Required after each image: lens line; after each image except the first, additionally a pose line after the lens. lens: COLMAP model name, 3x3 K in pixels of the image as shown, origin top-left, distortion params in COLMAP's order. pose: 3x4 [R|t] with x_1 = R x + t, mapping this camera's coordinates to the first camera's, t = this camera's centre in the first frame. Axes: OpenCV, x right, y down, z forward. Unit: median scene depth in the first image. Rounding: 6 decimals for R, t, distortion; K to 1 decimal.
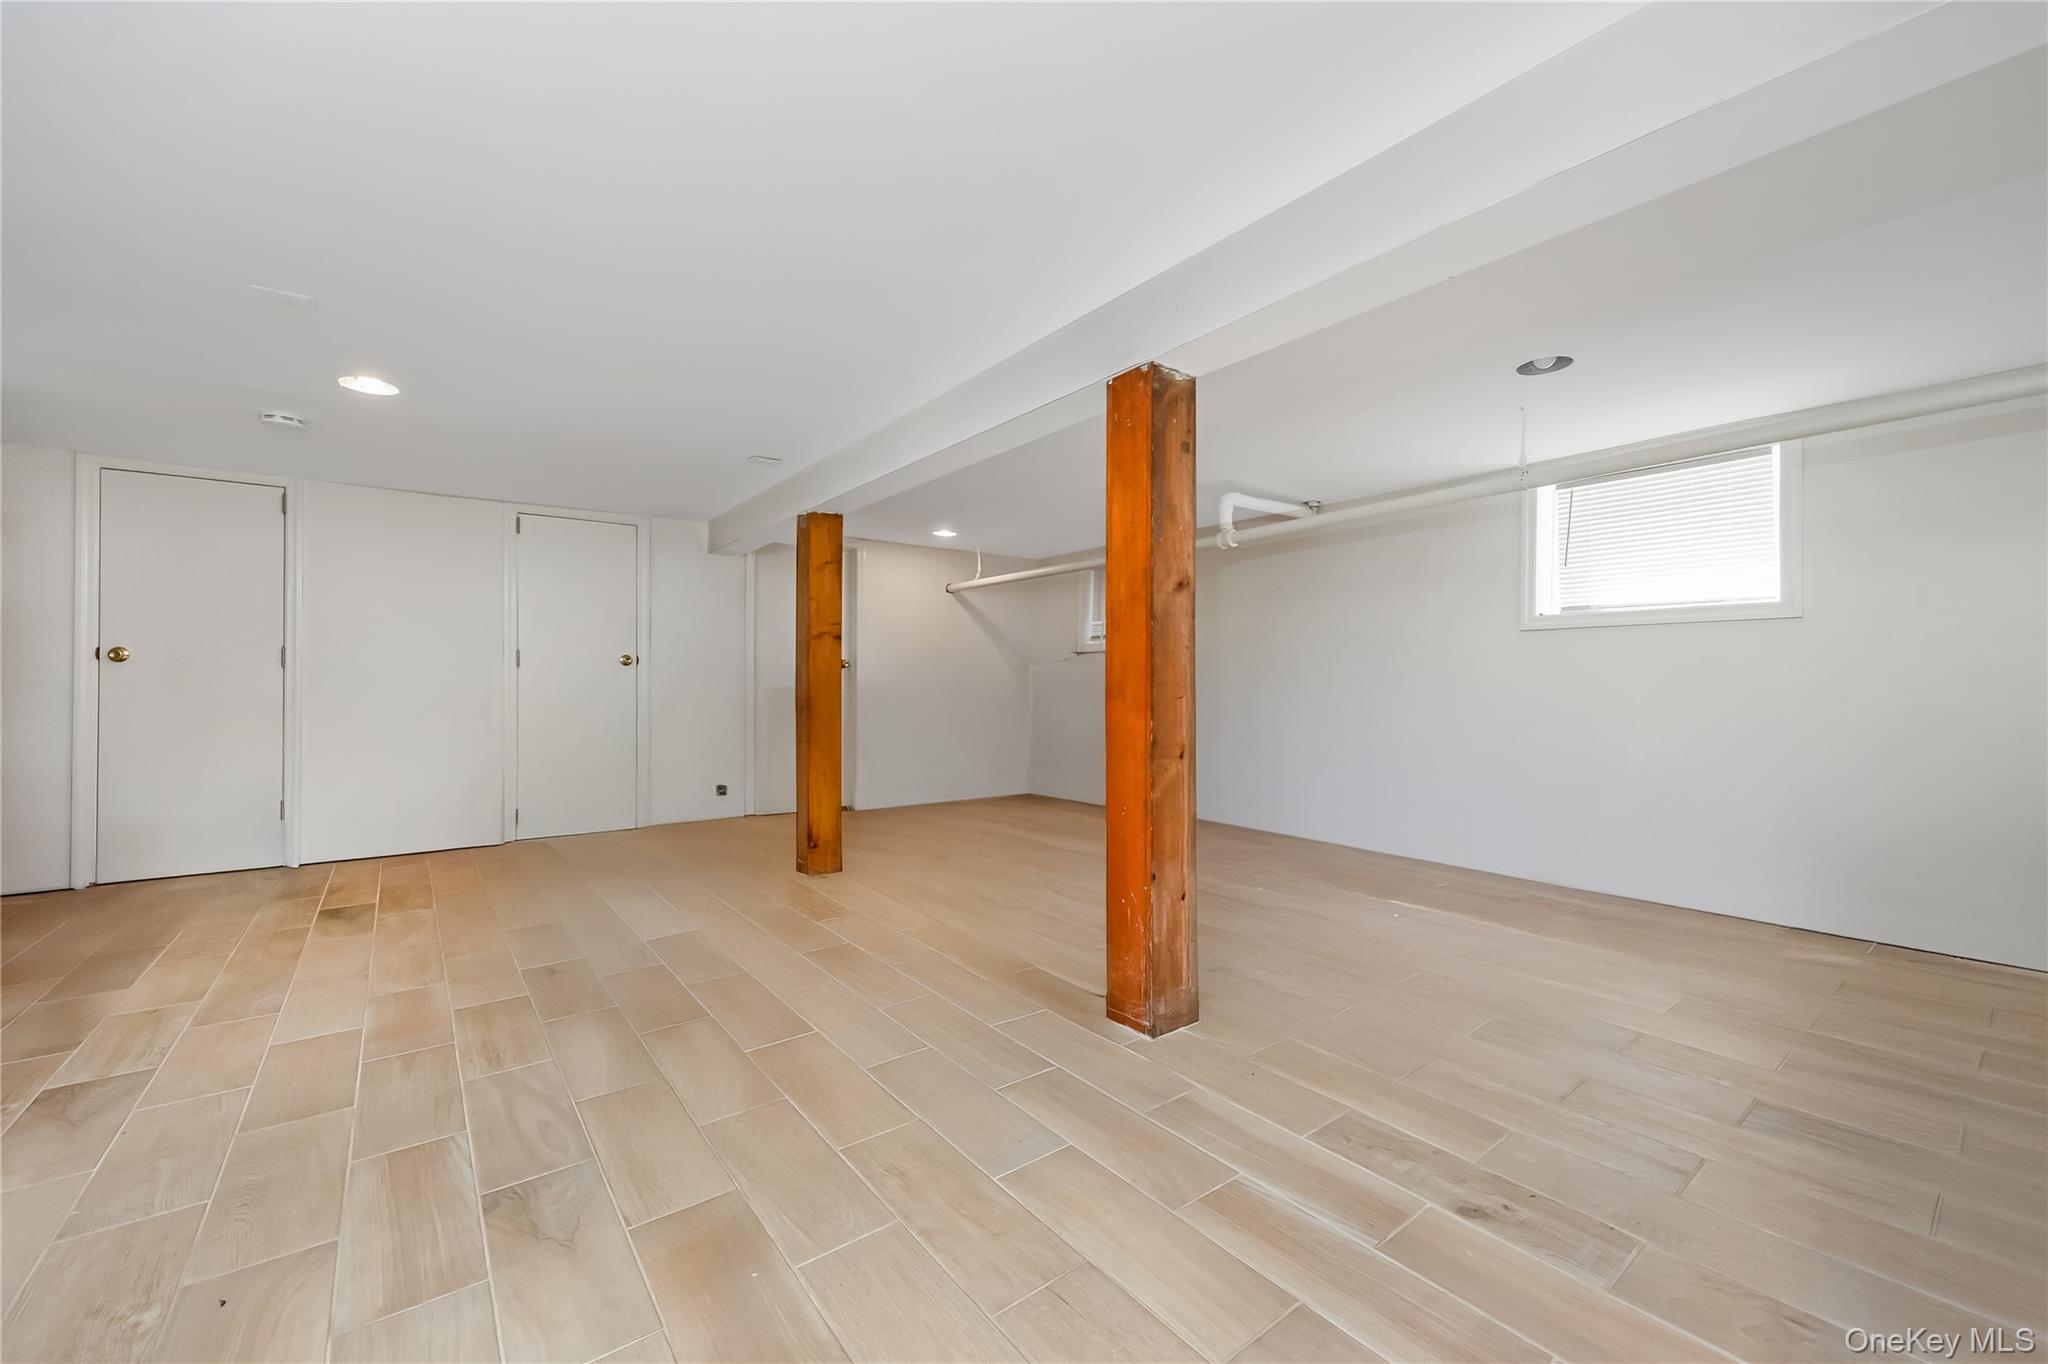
lens RADIAL K [[795.7, 0, 1009.7], [0, 795.7, 686.3], [0, 0, 1]] dist [-0.003599, 0.000609]
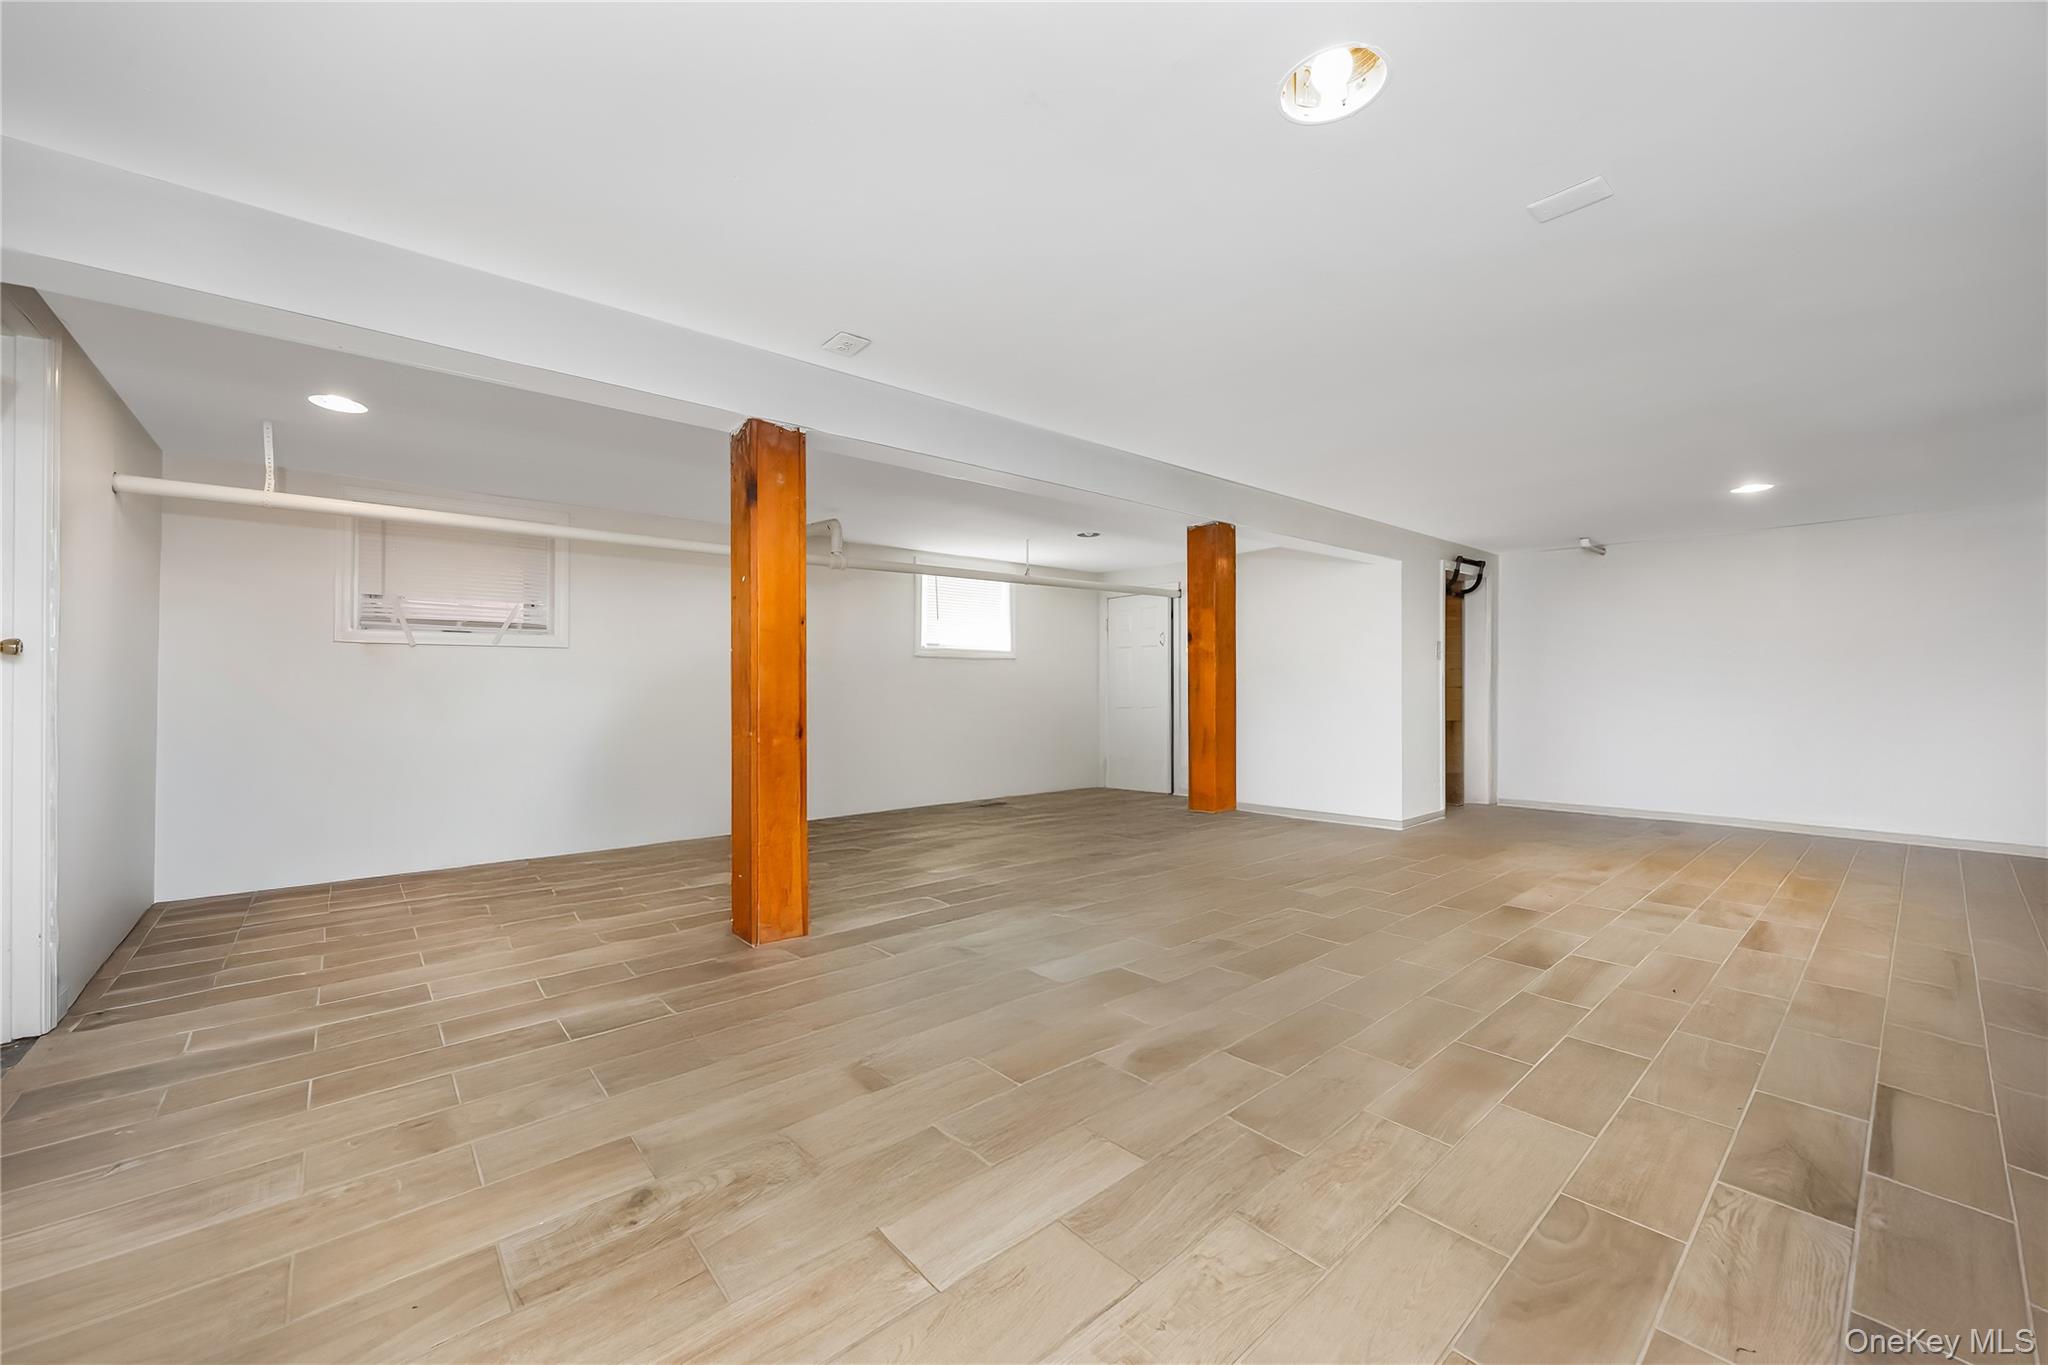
lens RADIAL K [[795.7, 0, 1011.4], [0, 795.7, 682.5], [0, 0, 1]] dist [-0.003599, 0.000609]
pose [[-0.056502, 0.005991, 0.998385, -1.791279], [-0.003288, 0.999975, -0.006187, -0.018588], [-0.998397, -0.003632, -0.056481, 1.716824]]
